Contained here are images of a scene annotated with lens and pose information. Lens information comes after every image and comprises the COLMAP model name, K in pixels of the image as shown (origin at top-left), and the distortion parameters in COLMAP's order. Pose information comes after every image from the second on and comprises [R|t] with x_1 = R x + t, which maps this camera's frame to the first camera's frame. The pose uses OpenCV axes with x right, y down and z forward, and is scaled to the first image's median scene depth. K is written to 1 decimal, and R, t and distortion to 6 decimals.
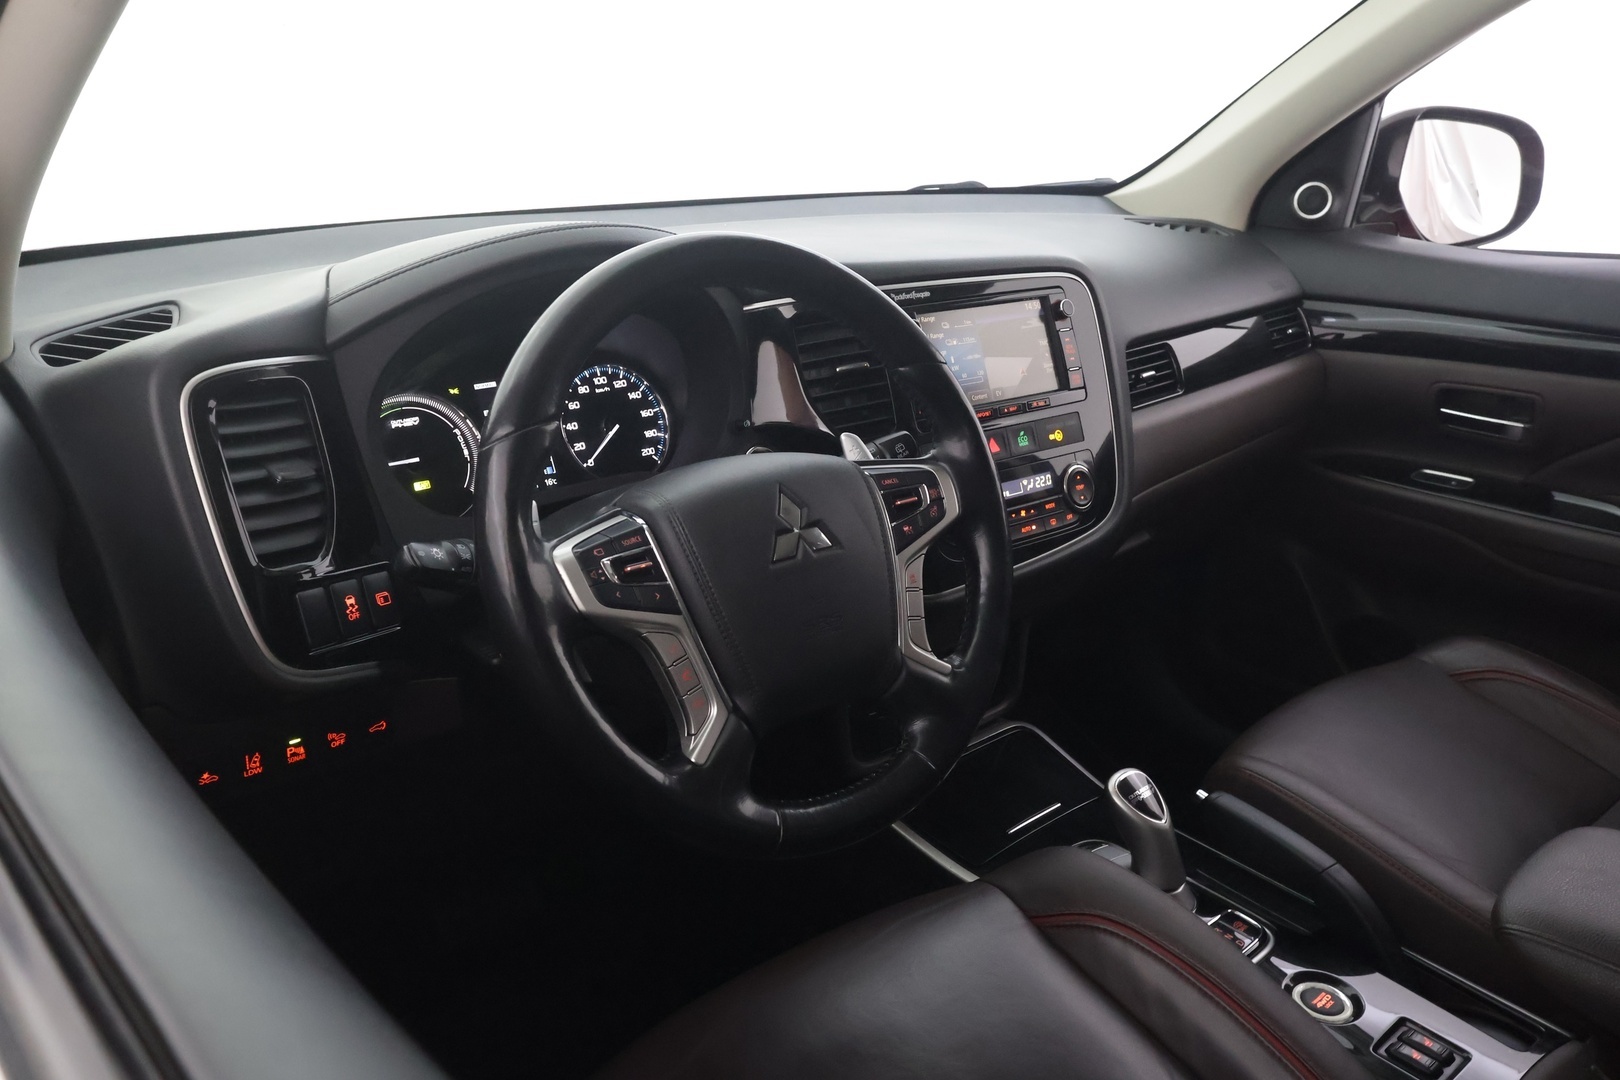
lens RADIAL K [[1266.8, 0, 799.4], [0, 1266.8, 550.8], [0, 0, 1]] dist [0.001975, -0.002922]
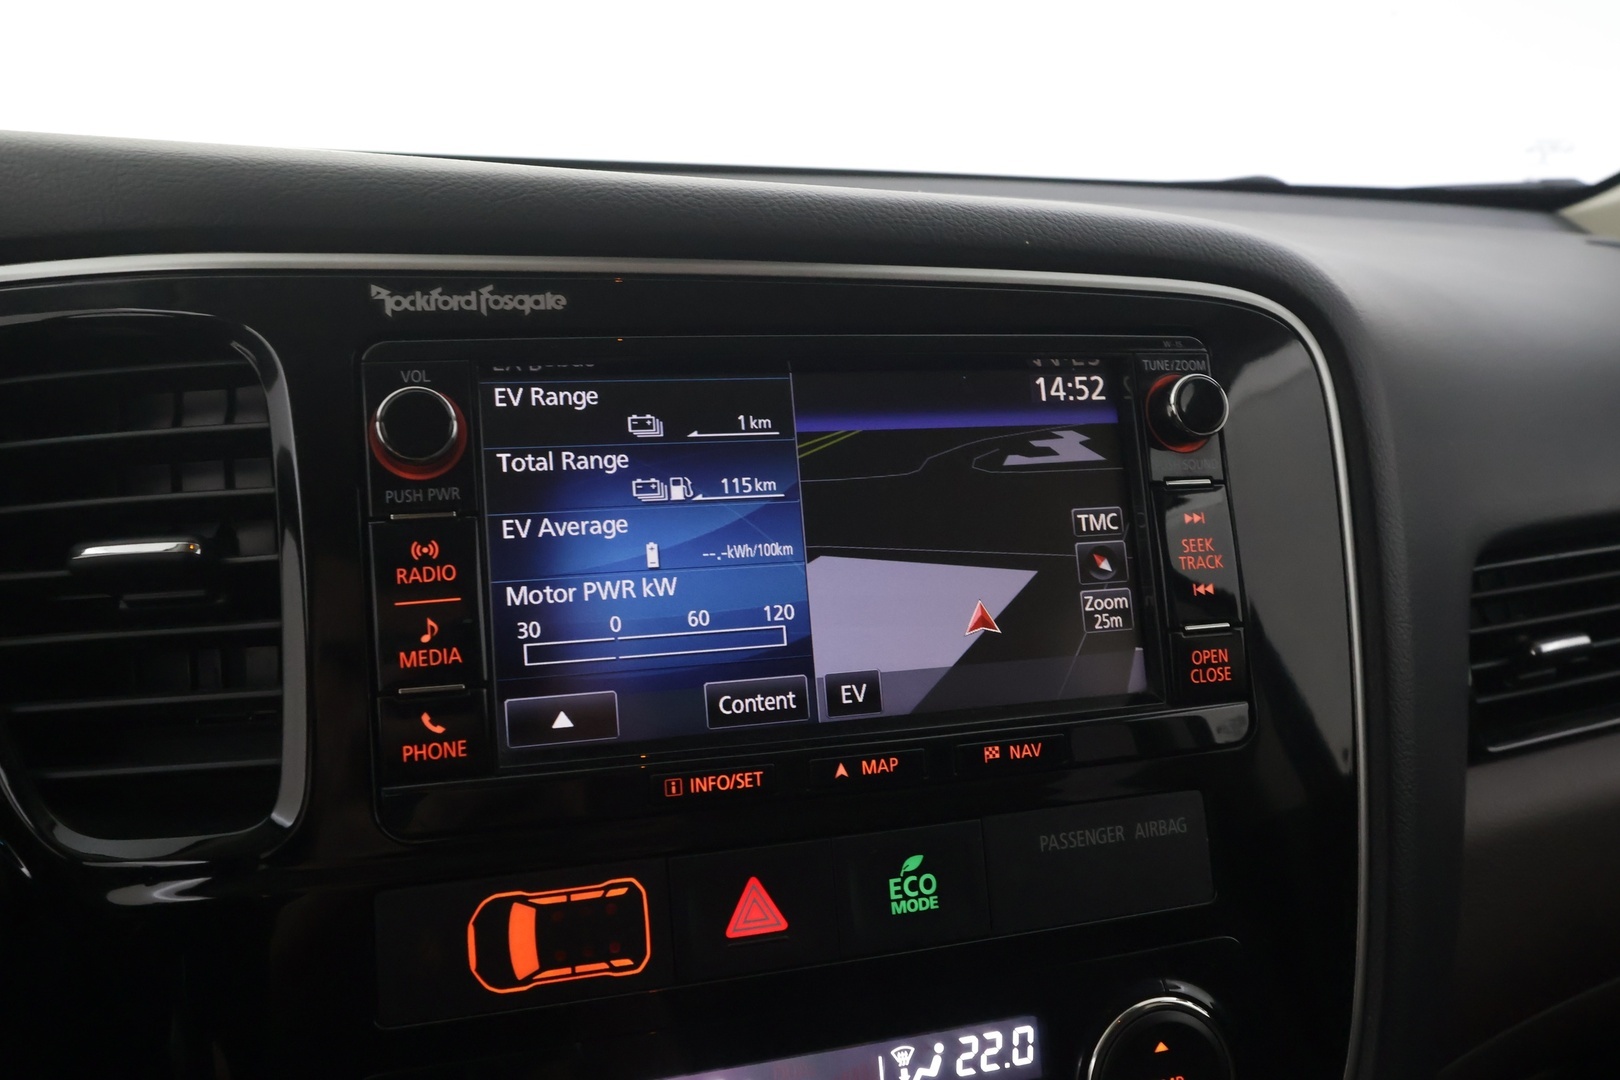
lens RADIAL K [[1266.8, 0, 801.0], [0, 1266.8, 542.8], [0, 0, 1]] dist [0.001975, -0.002922]
pose [[0.935700, 0.109639, -0.335328, 0.222468], [-0.138138, 0.988453, -0.062276, -0.130925], [0.324628, 0.104593, 0.940041, 0.705385]]
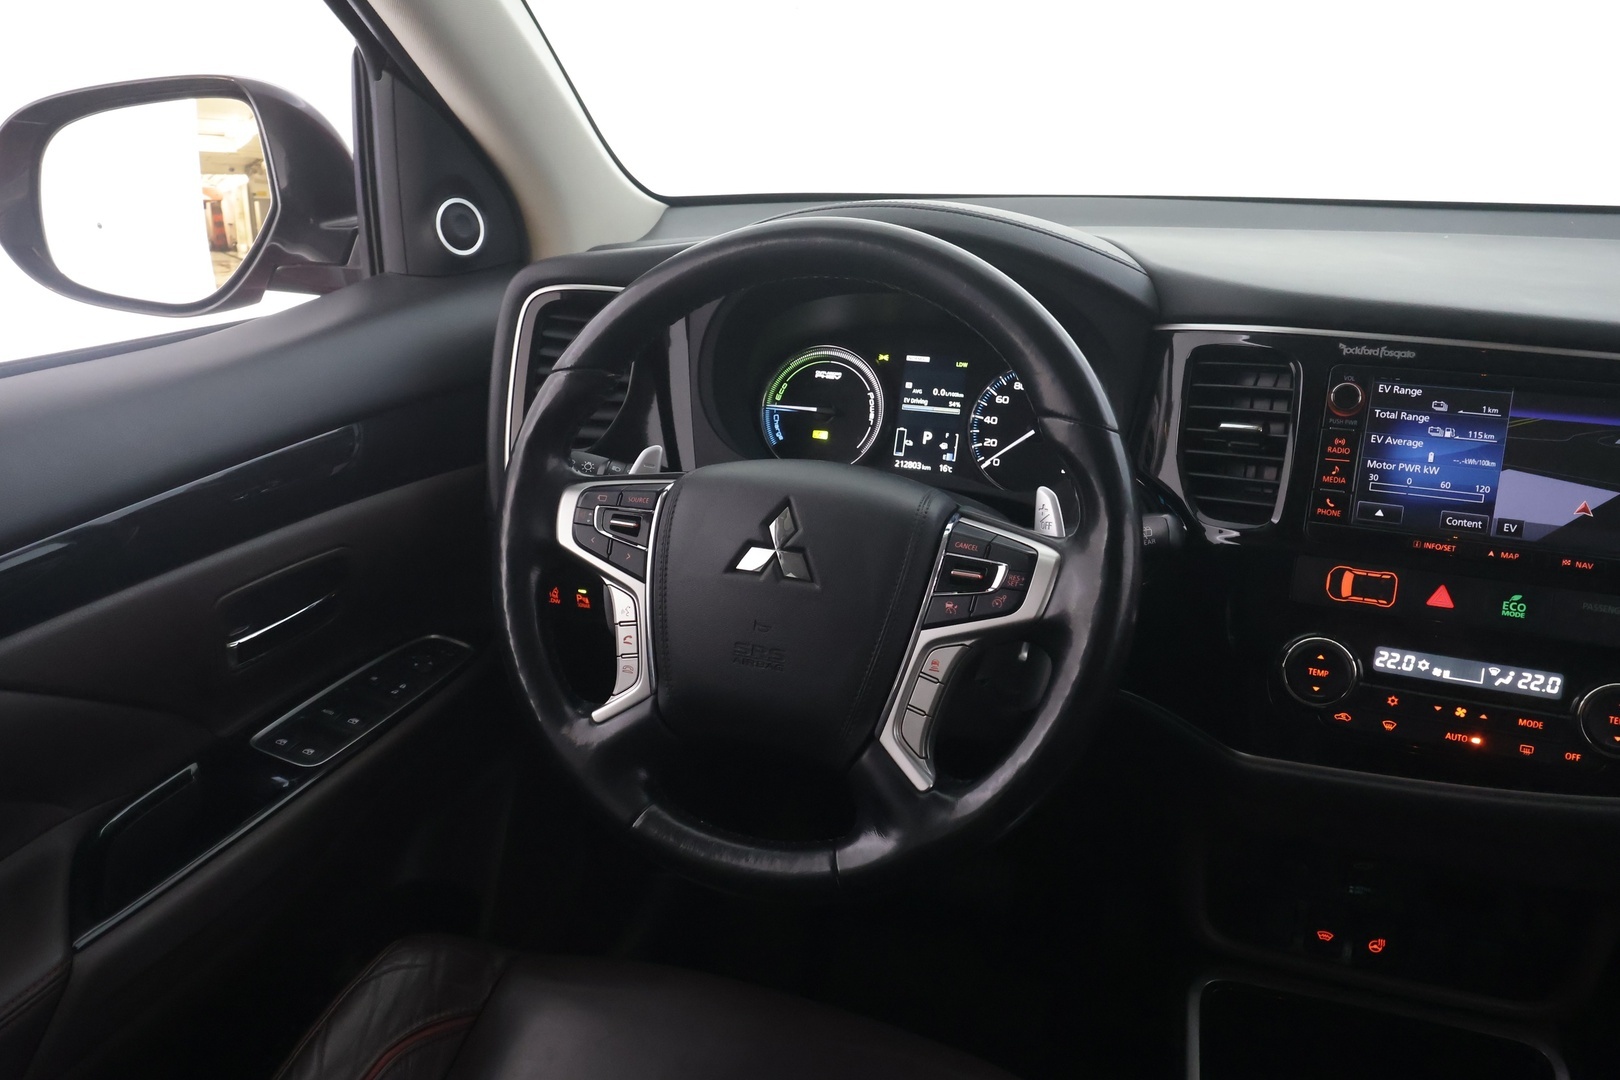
lens RADIAL K [[1266.8, 0, 805.6], [0, 1266.8, 545.3], [0, 0, 1]] dist [0.001975, -0.002922]
pose [[0.484917, 0.301903, -0.820798, 0.491468], [-0.287667, 0.941364, 0.176299, -0.120373], [0.825895, 0.150626, 0.543331, 0.337372]]
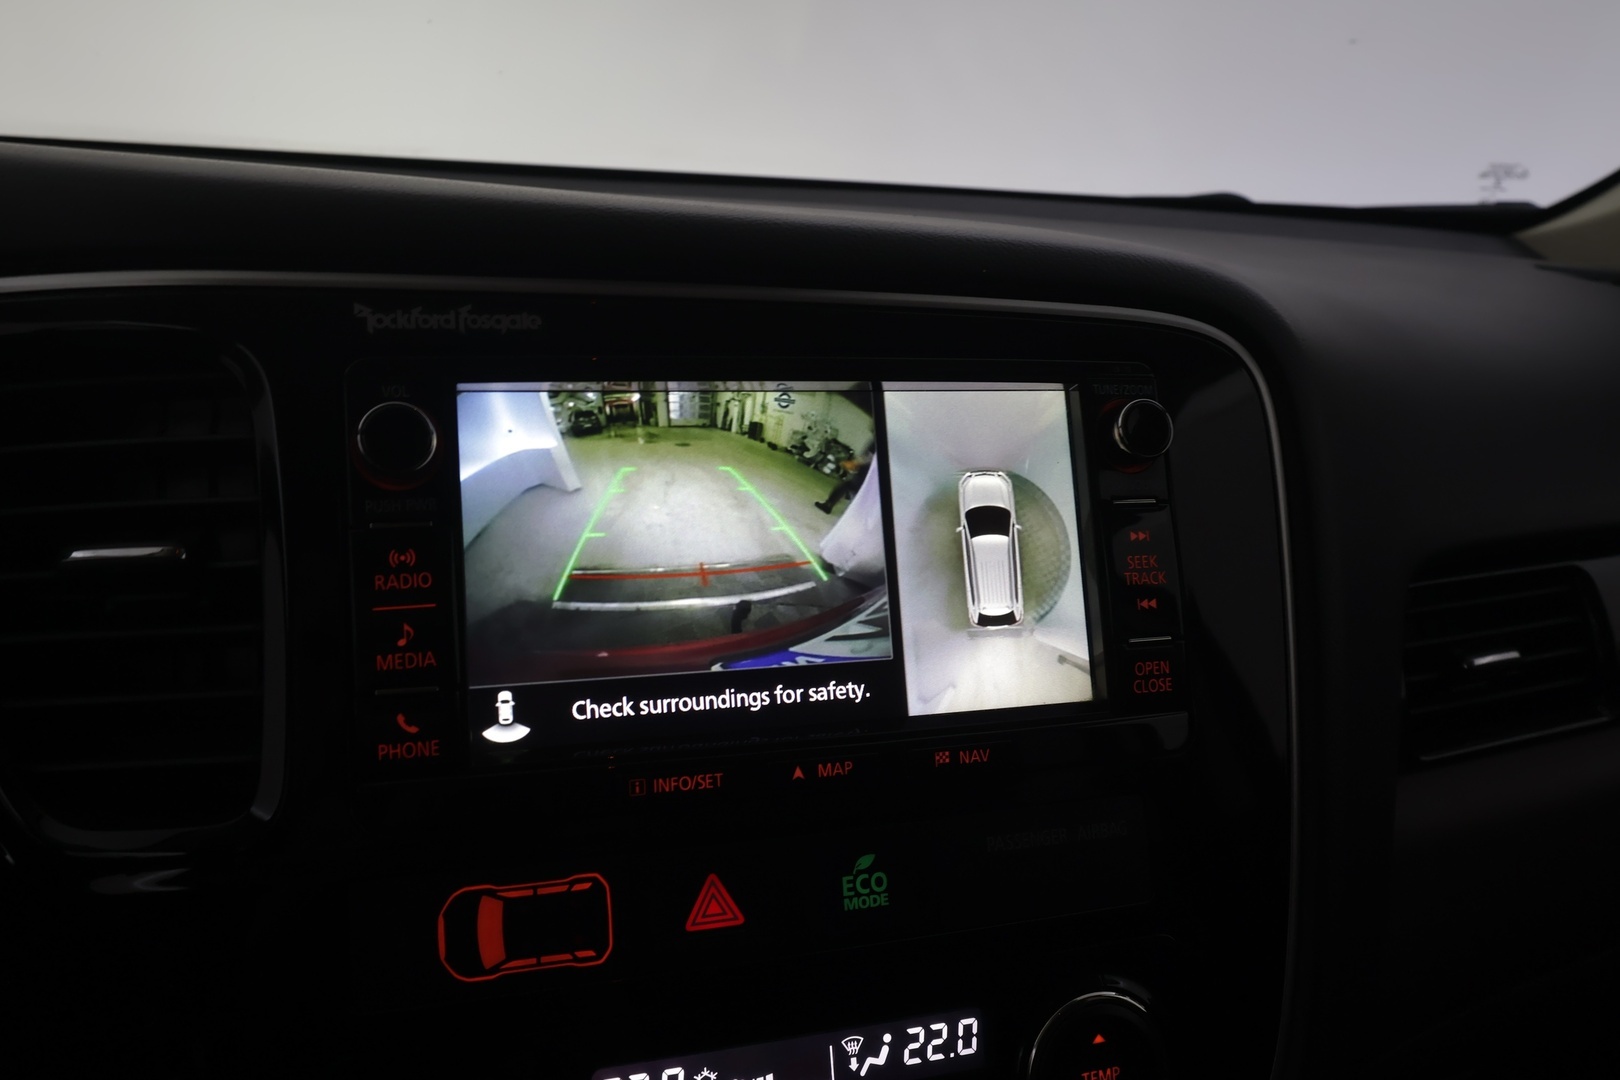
lens RADIAL K [[1266.8, 0, 802.4], [0, 1266.8, 541.1], [0, 0, 1]] dist [0.001975, -0.002922]
pose [[0.940541, 0.124017, -0.316232, 0.228711], [-0.151727, 0.986318, -0.064460, -0.133687], [0.303911, 0.108608, 0.946489, 0.694656]]
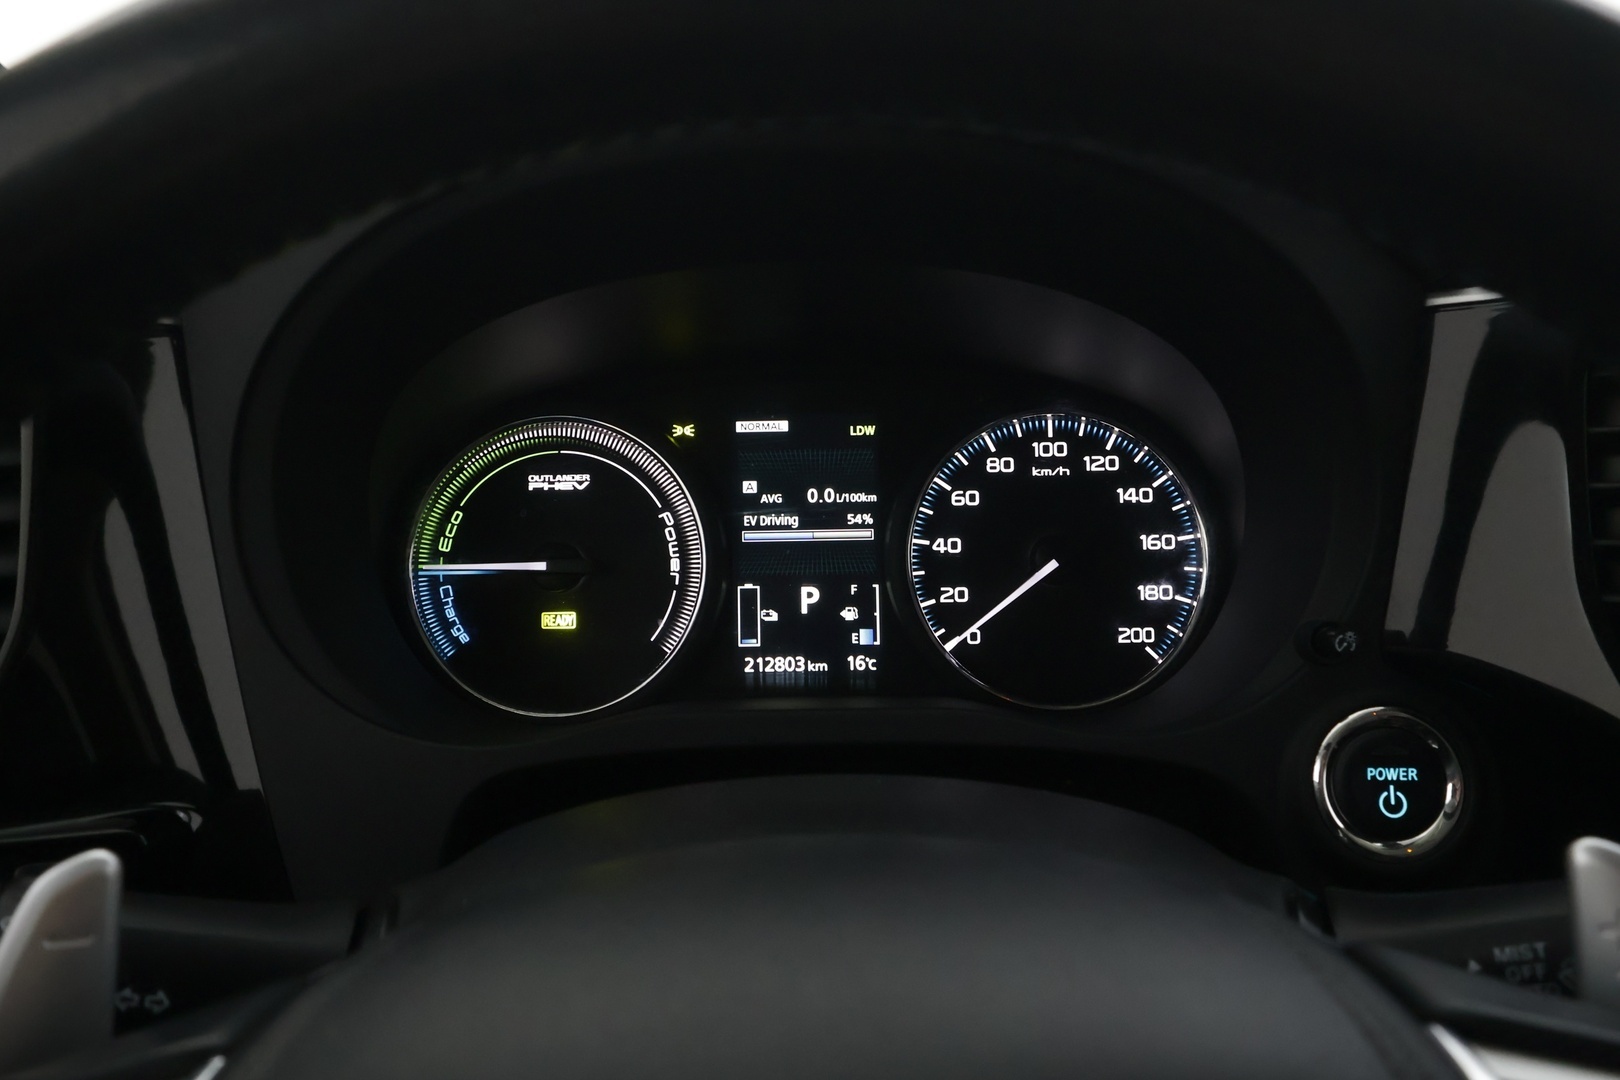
lens RADIAL K [[1266.8, 0, 806.3], [0, 1266.8, 538.8], [0, 0, 1]] dist [0.001975, -0.002922]
pose [[0.753779, 0.186936, -0.629978, 0.048198], [-0.198301, 0.978699, 0.053143, -0.099858], [0.626493, 0.084867, 0.774793, 0.558841]]
